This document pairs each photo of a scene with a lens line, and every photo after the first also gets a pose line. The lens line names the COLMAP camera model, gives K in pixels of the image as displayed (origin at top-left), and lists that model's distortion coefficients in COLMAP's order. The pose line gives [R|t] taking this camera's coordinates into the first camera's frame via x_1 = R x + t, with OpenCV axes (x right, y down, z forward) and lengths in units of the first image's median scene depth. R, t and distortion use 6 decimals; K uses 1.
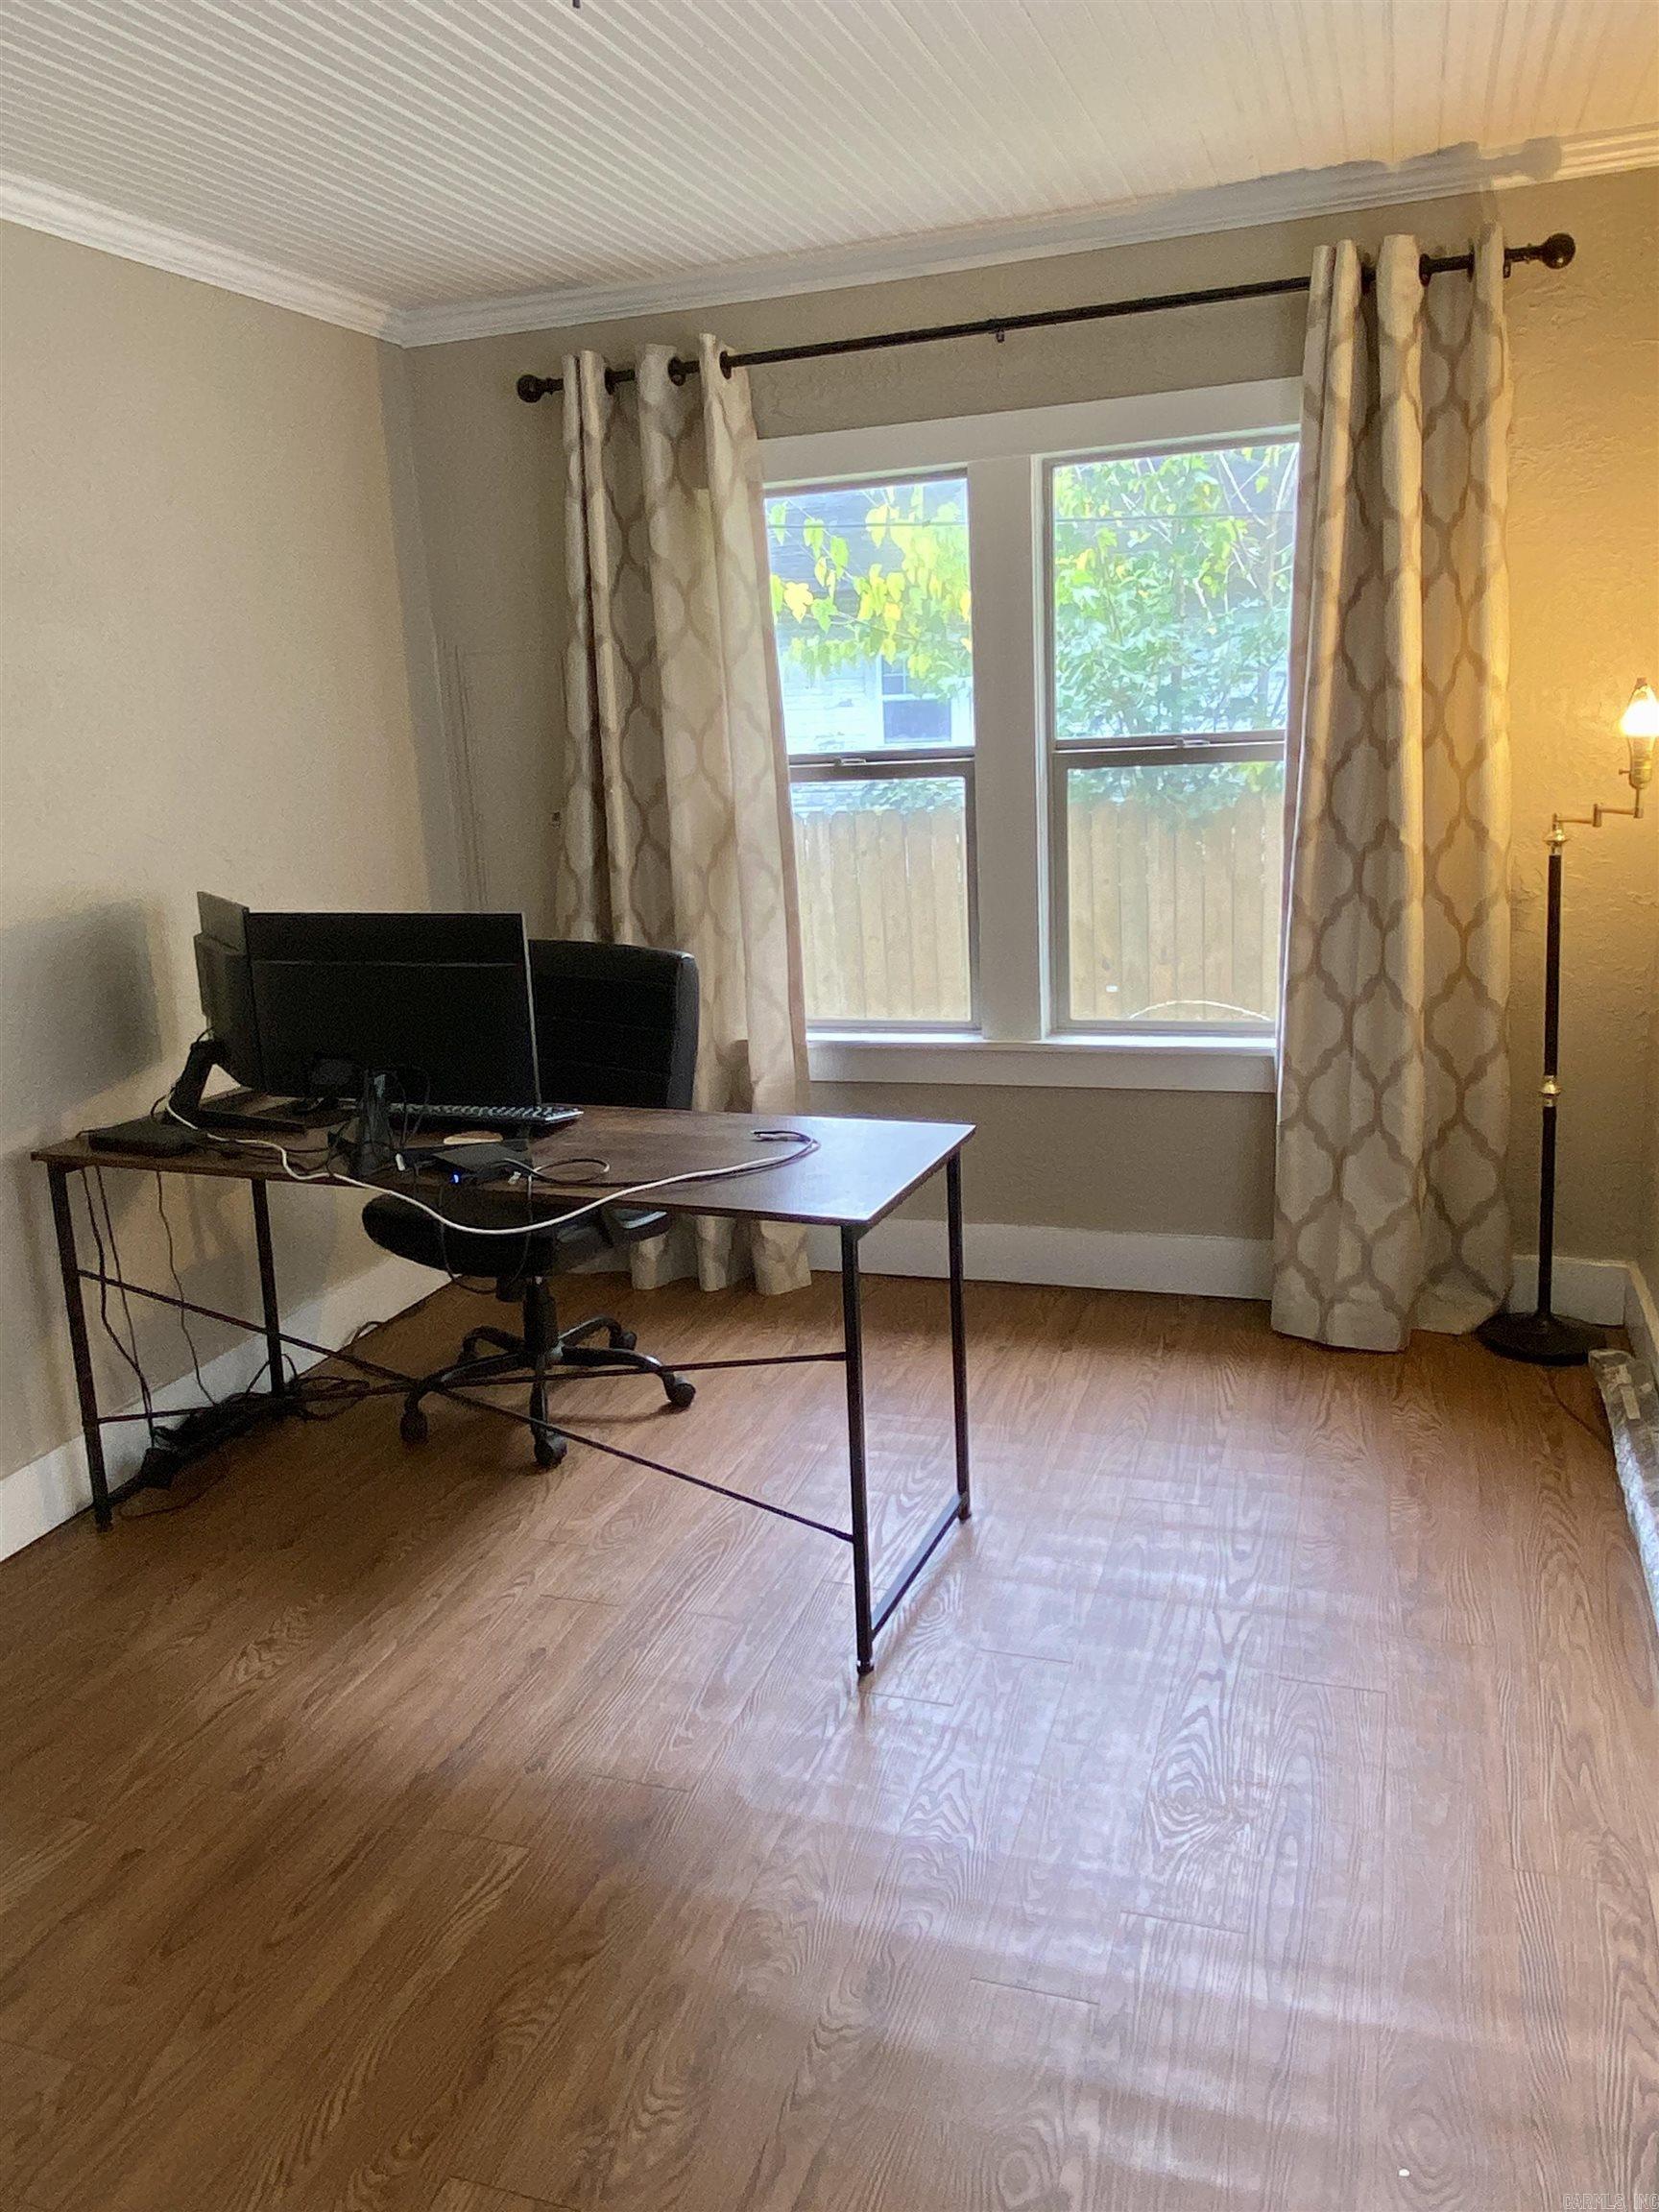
lens RADIAL K [[1588.8, 0, 819.3], [0, 1588.8, 1099.4], [0, 0, 1]] dist [0.054963, -0.065772]
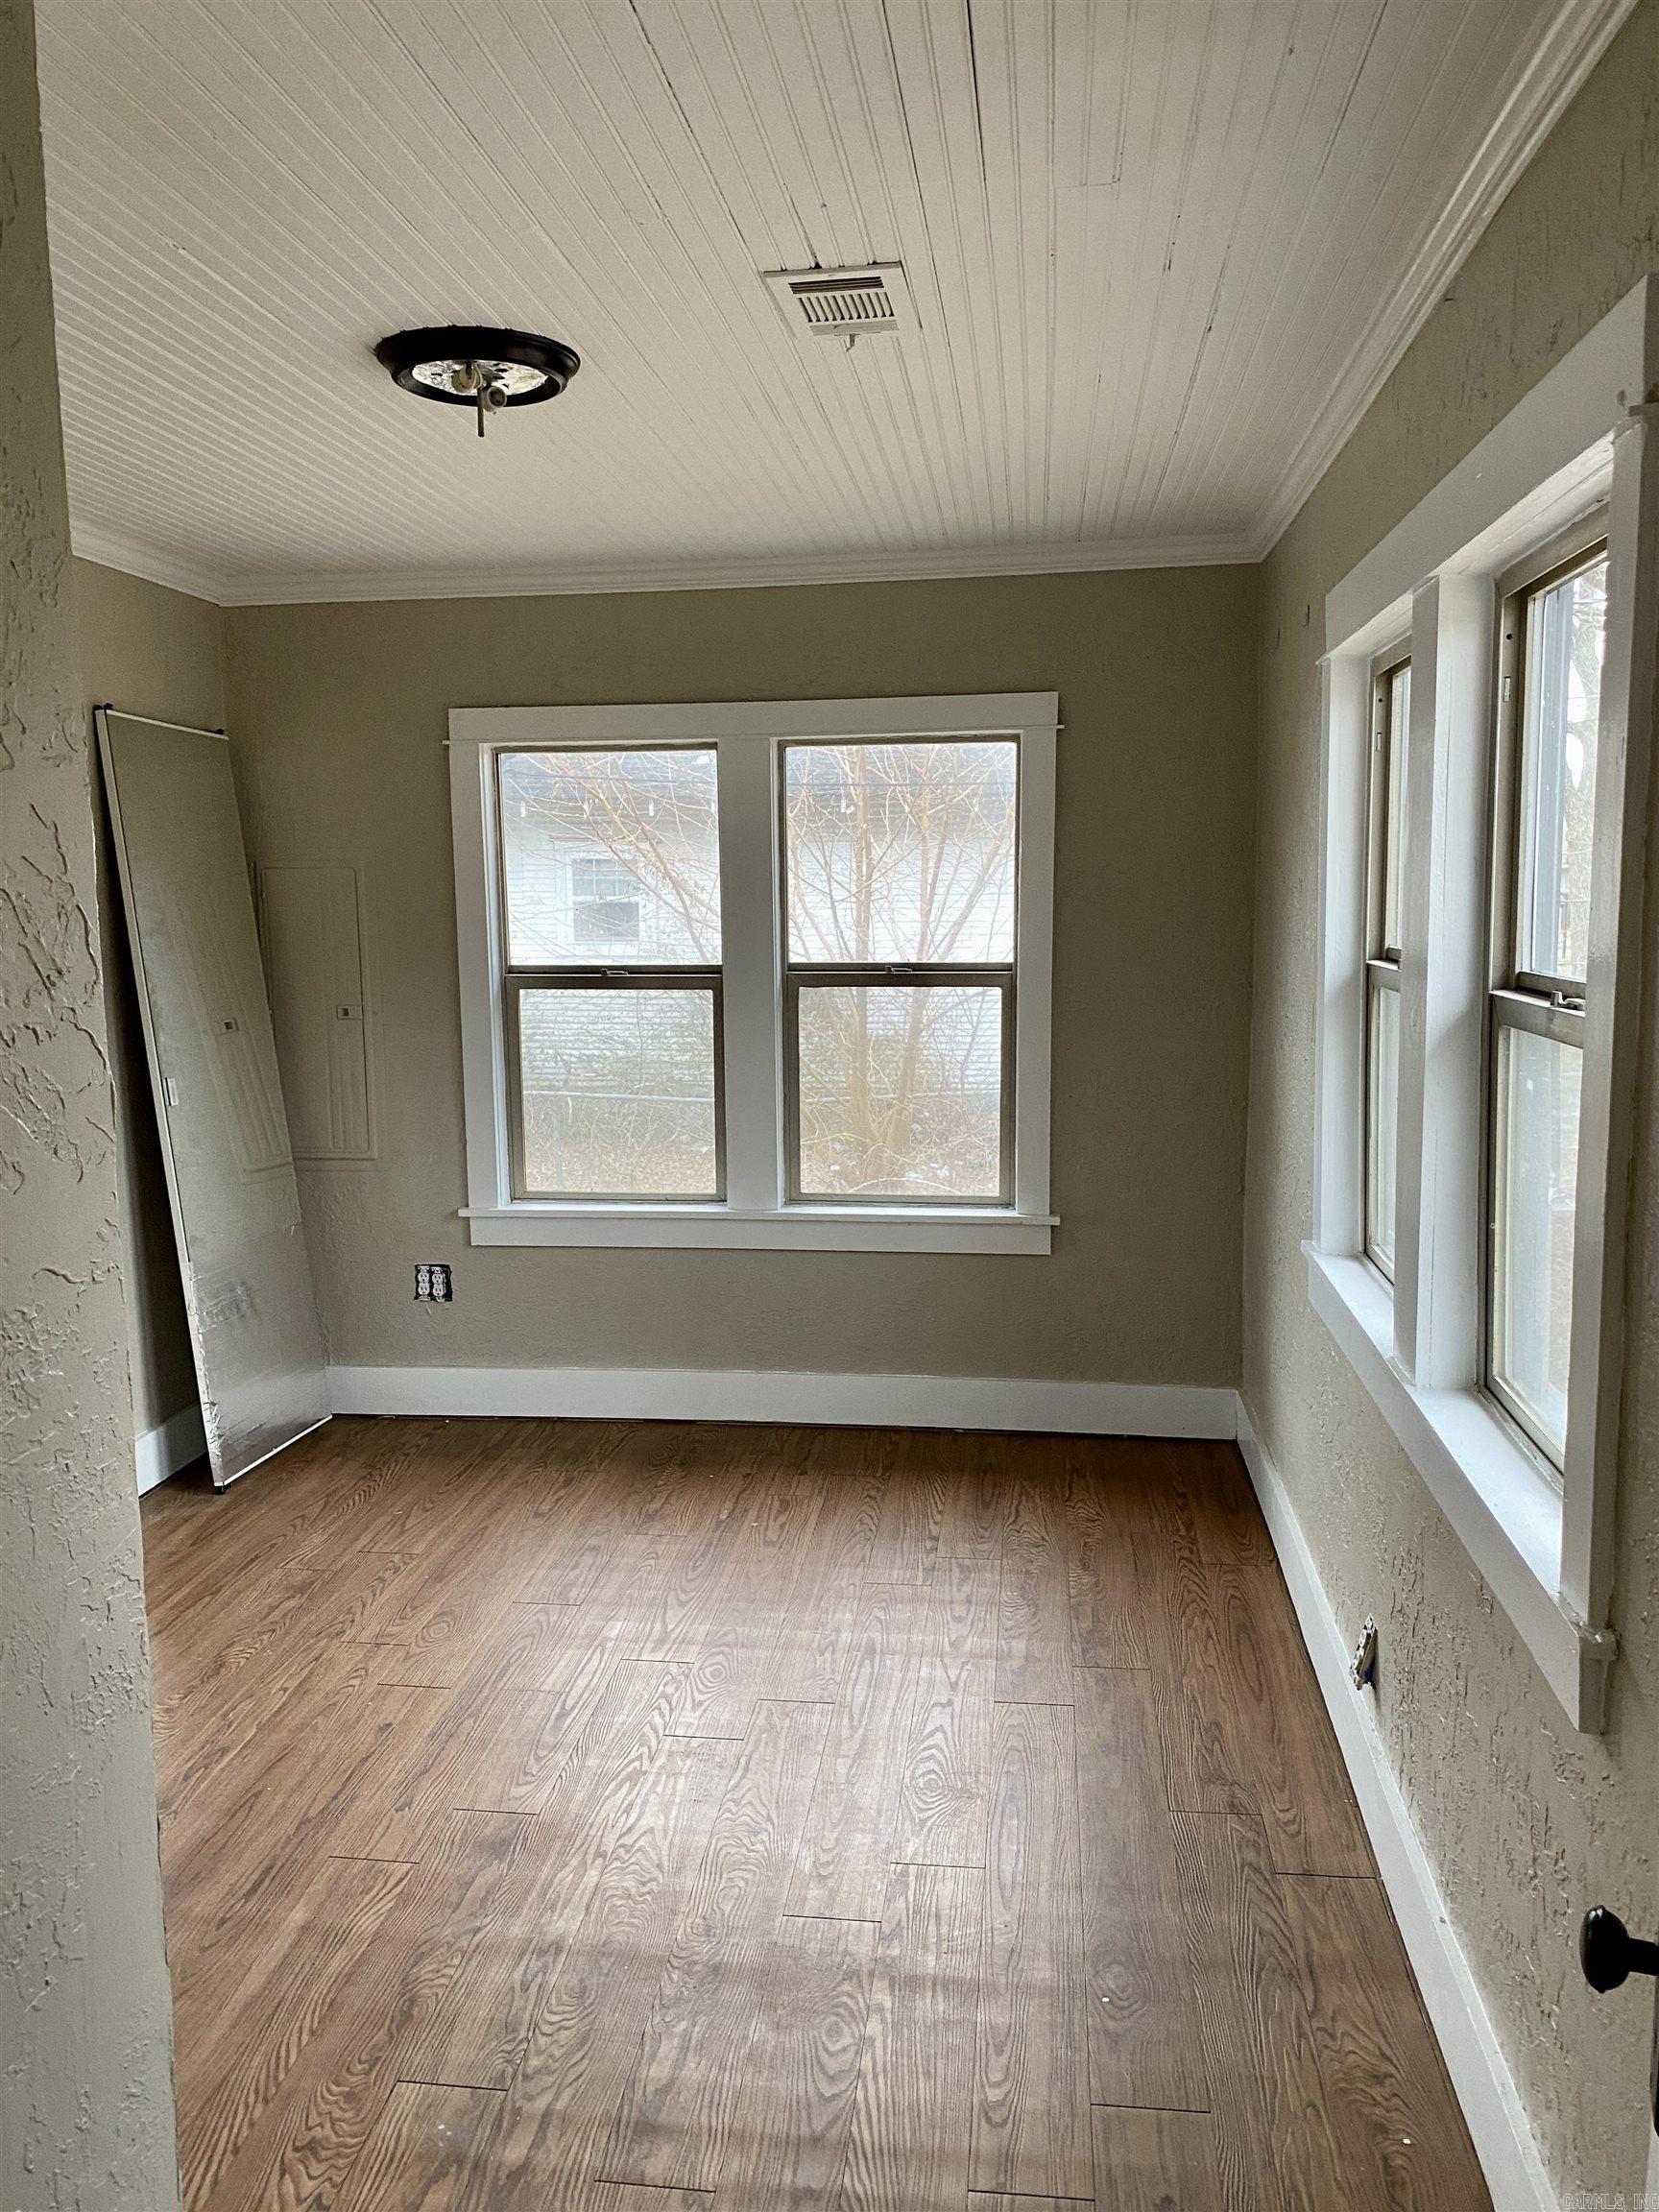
lens RADIAL K [[1657.6, 0, 829.5], [0, 1657.6, 1106.0], [0, 0, 1]] dist [0.064474, -0.119782]
pose [[0.975020, 0.016542, 0.221498, -0.136626], [0.009680, 0.993111, -0.116780, 0.042508], [-0.221904, 0.116007, 0.968143, -0.297535]]
